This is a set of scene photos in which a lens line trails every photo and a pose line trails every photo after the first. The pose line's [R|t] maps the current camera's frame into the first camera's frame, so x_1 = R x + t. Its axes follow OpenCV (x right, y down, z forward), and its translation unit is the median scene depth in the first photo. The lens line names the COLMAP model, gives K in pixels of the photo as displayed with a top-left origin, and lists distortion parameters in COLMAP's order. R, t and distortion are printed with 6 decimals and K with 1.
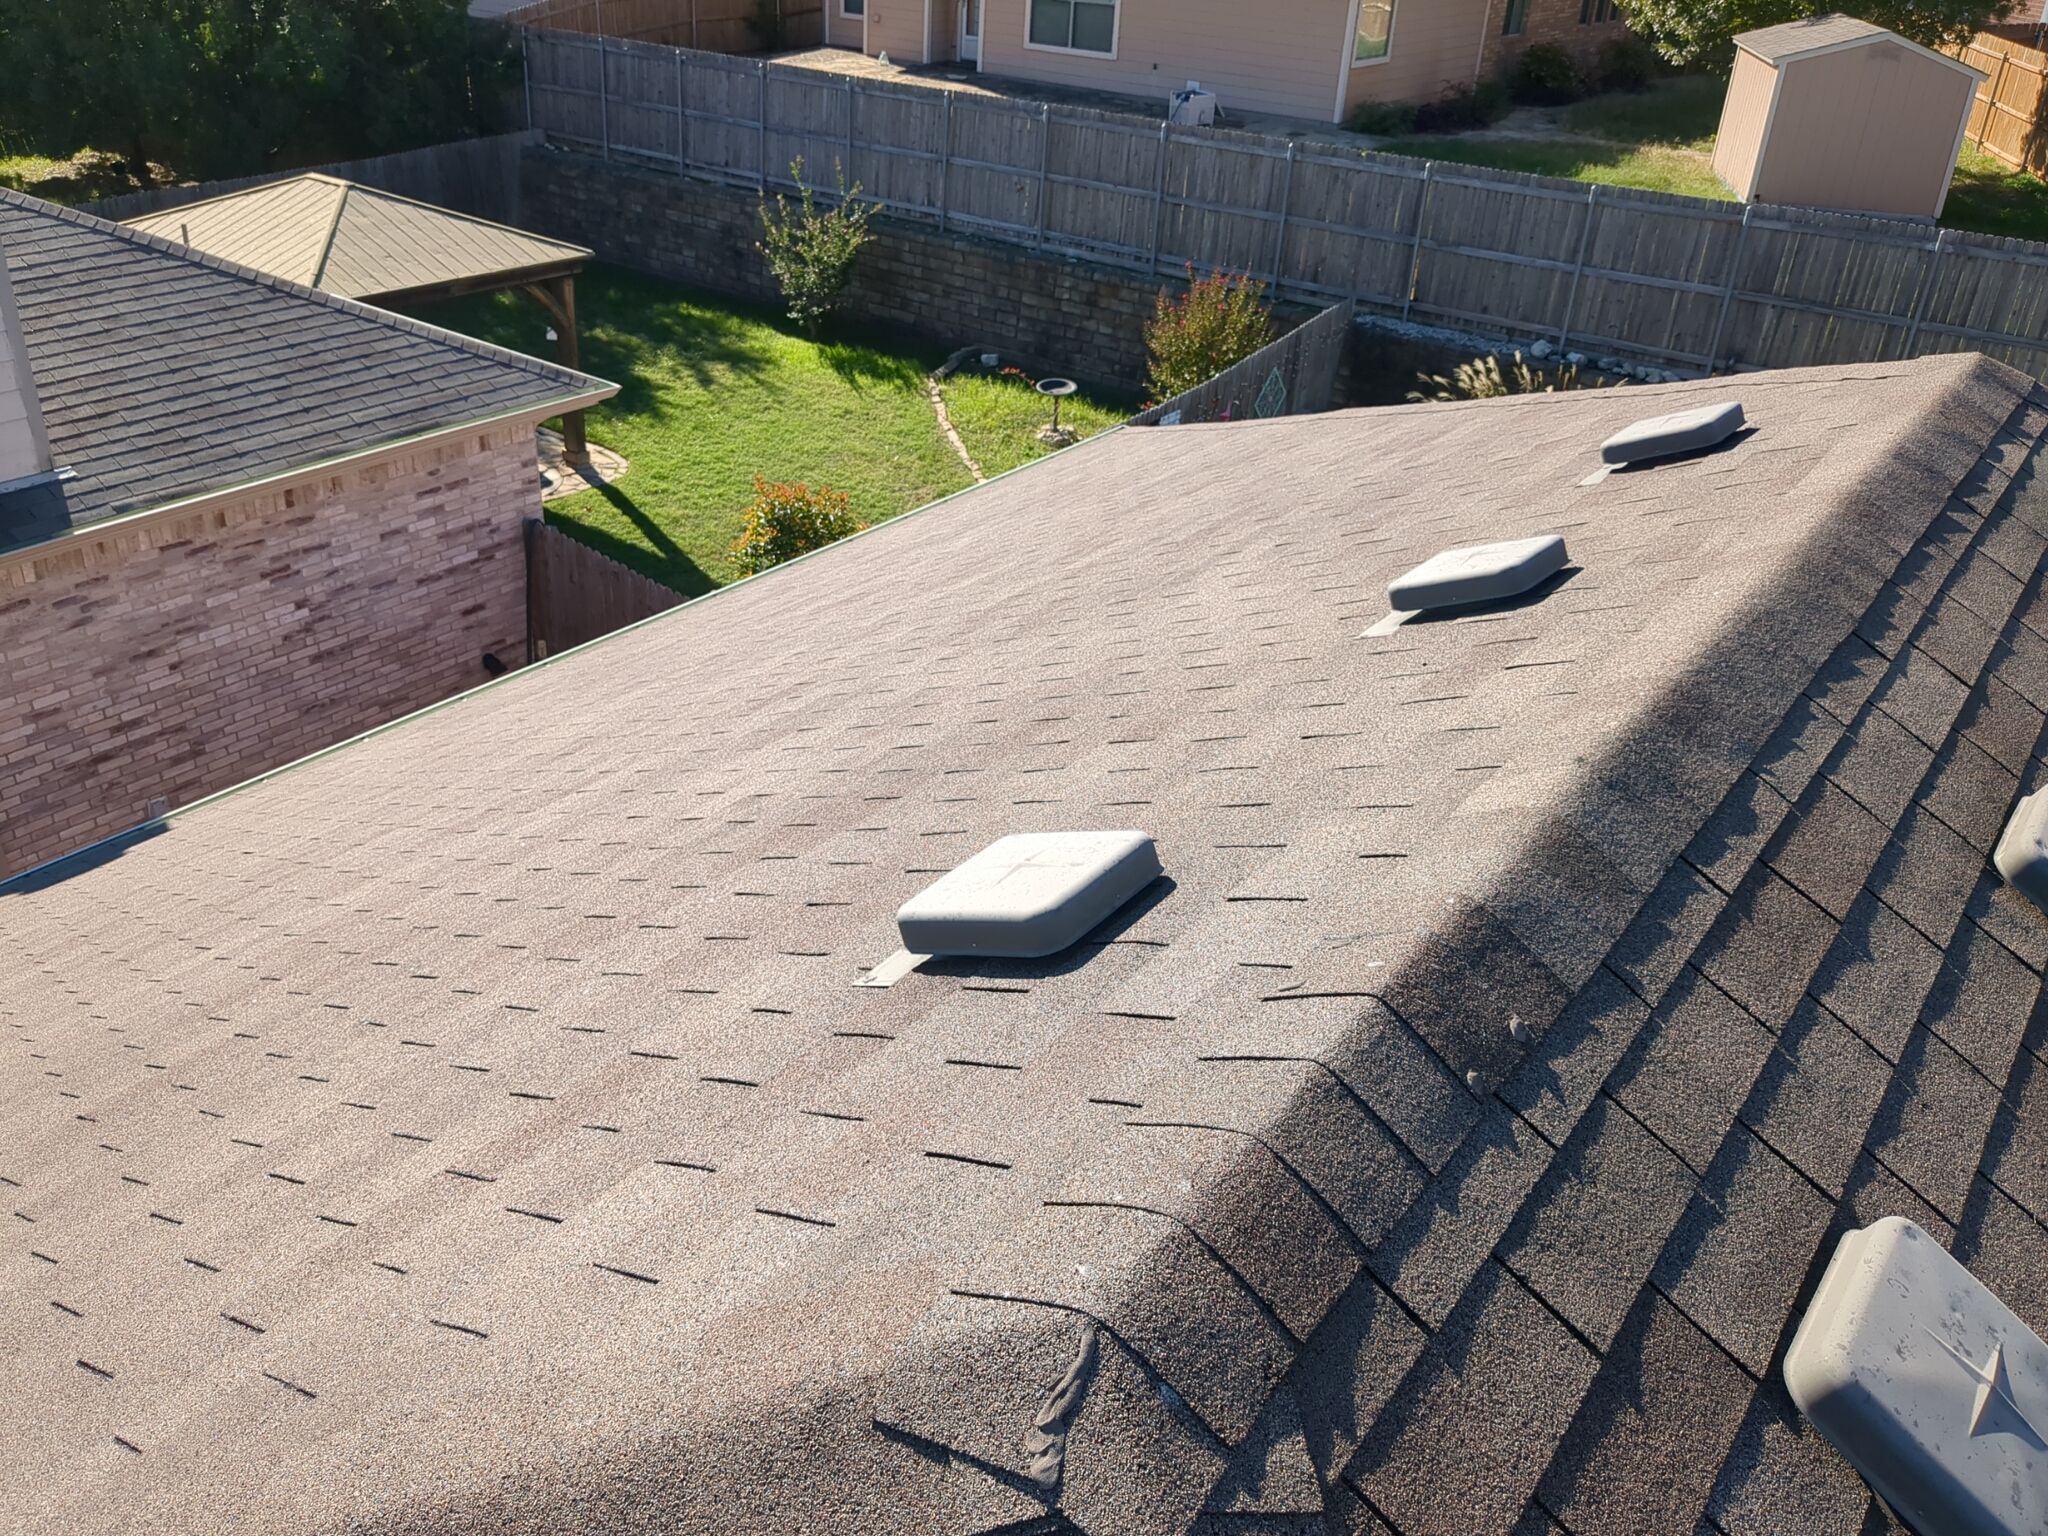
lens RADIAL K [[1619.2, 0, 1018.8], [0, 1619.2, 727.0], [0, 0, 1]] dist [0.040887, -0.075514]
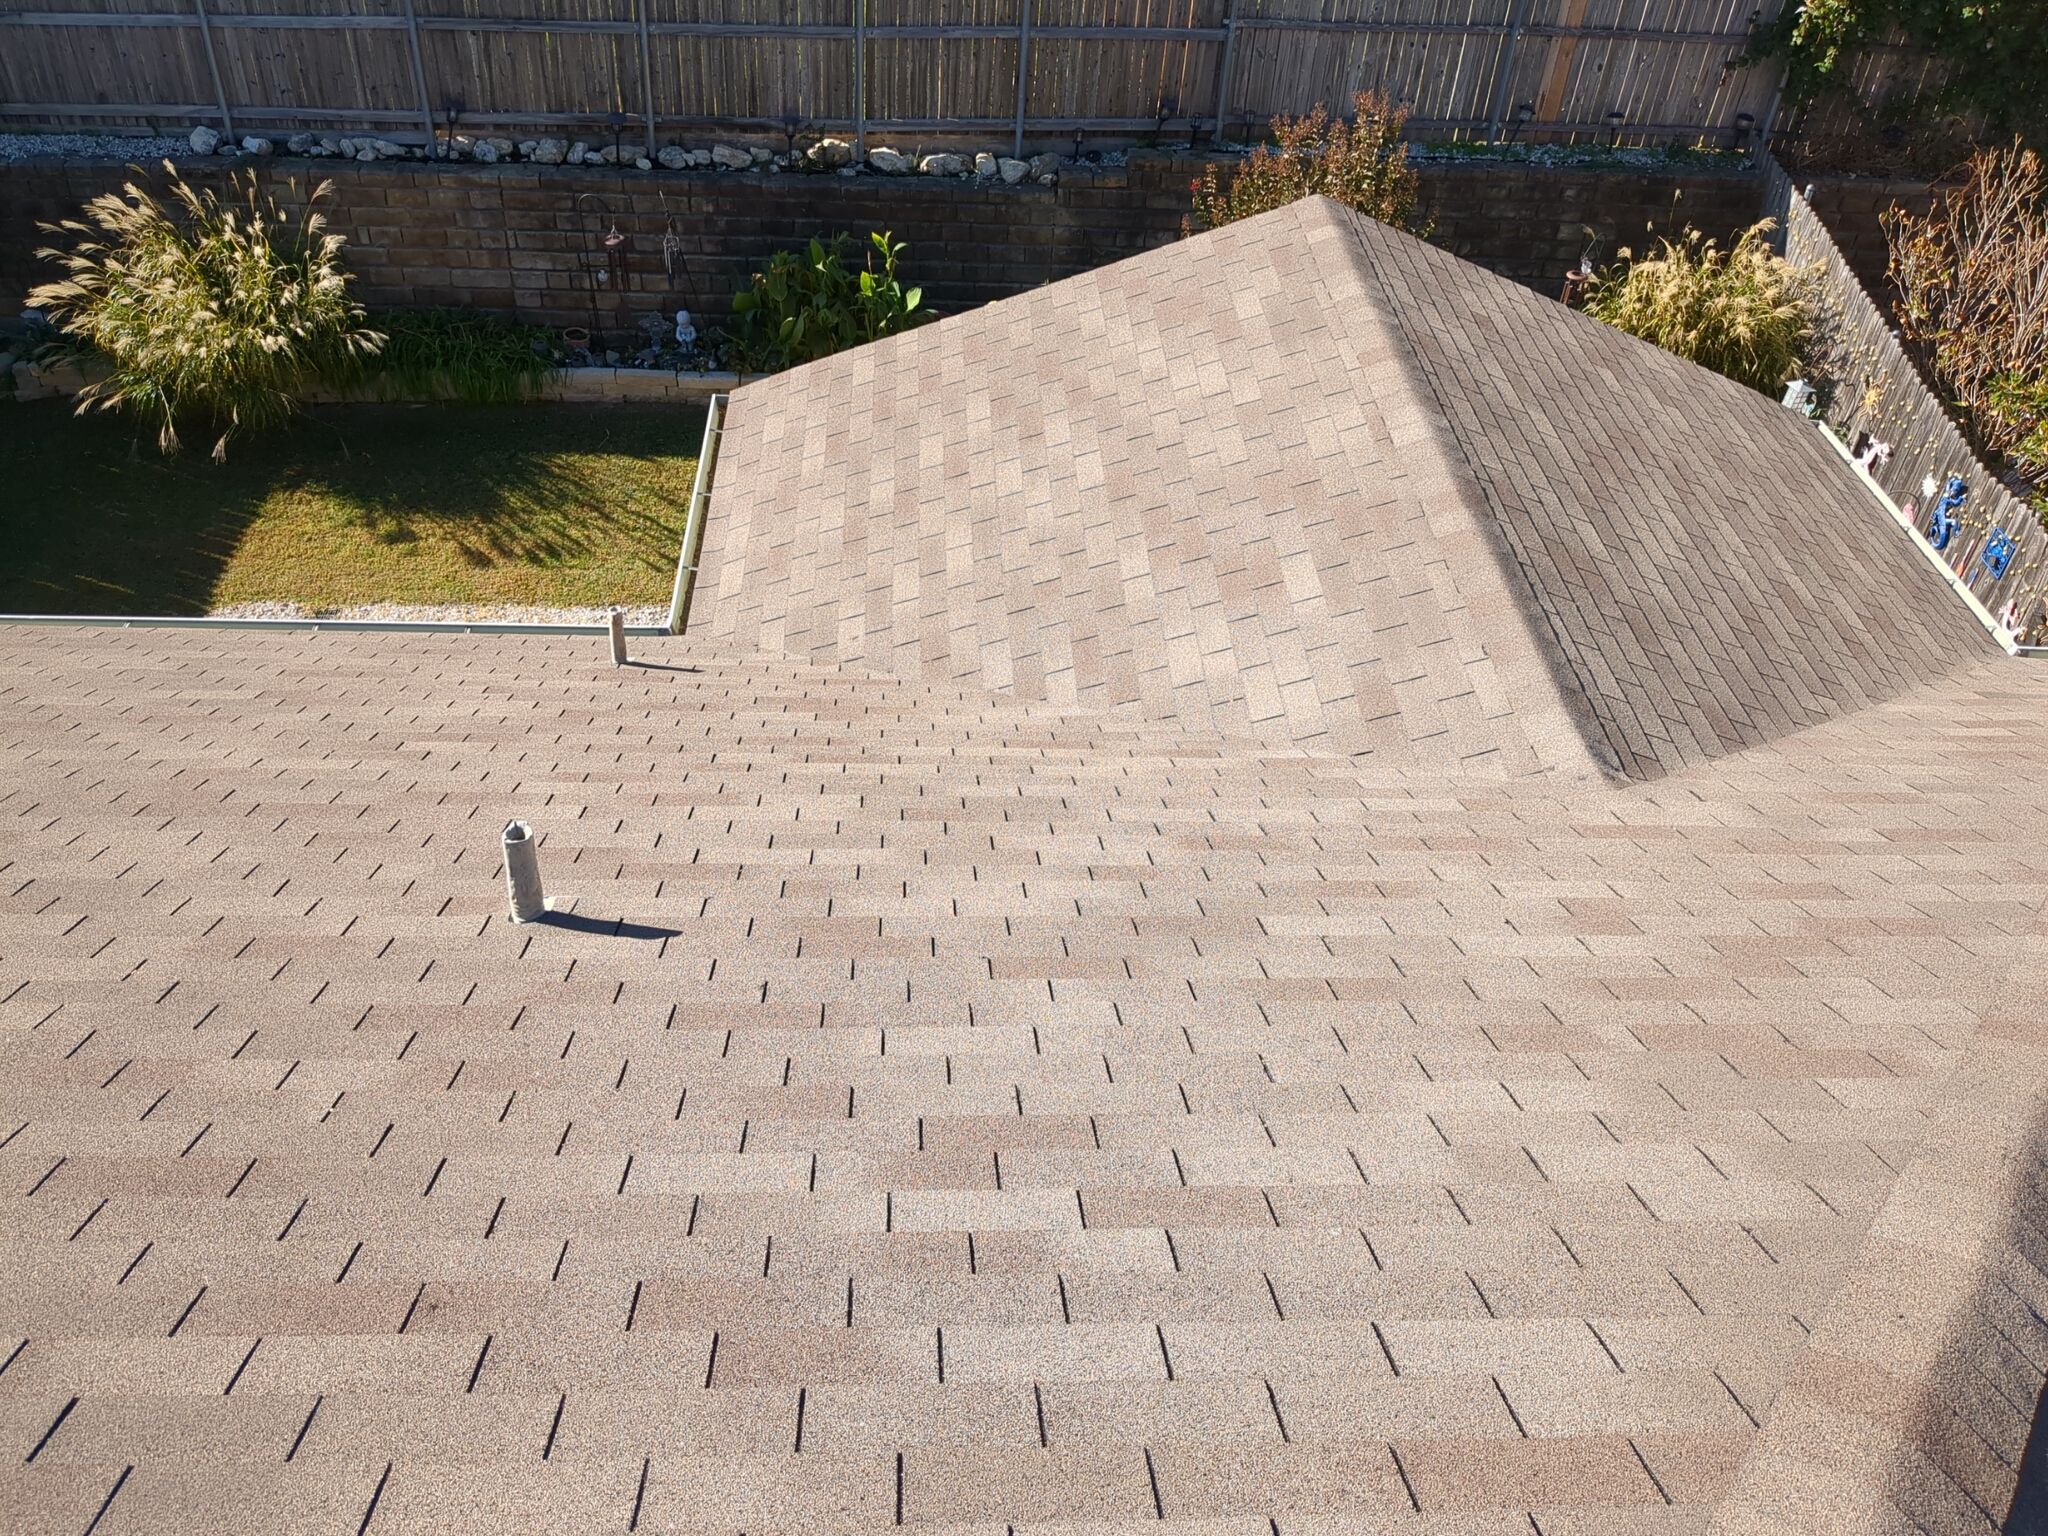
lens RADIAL K [[1619.2, 0, 1032.1], [0, 1619.2, 760.1], [0, 0, 1]] dist [0.040887, -0.075514]
pose [[0.764505, -0.410942, 0.496647, 0.127234], [0.288794, 0.907153, 0.306058, -0.094736], [-0.576307, -0.090555, 0.812201, 0.171668]]
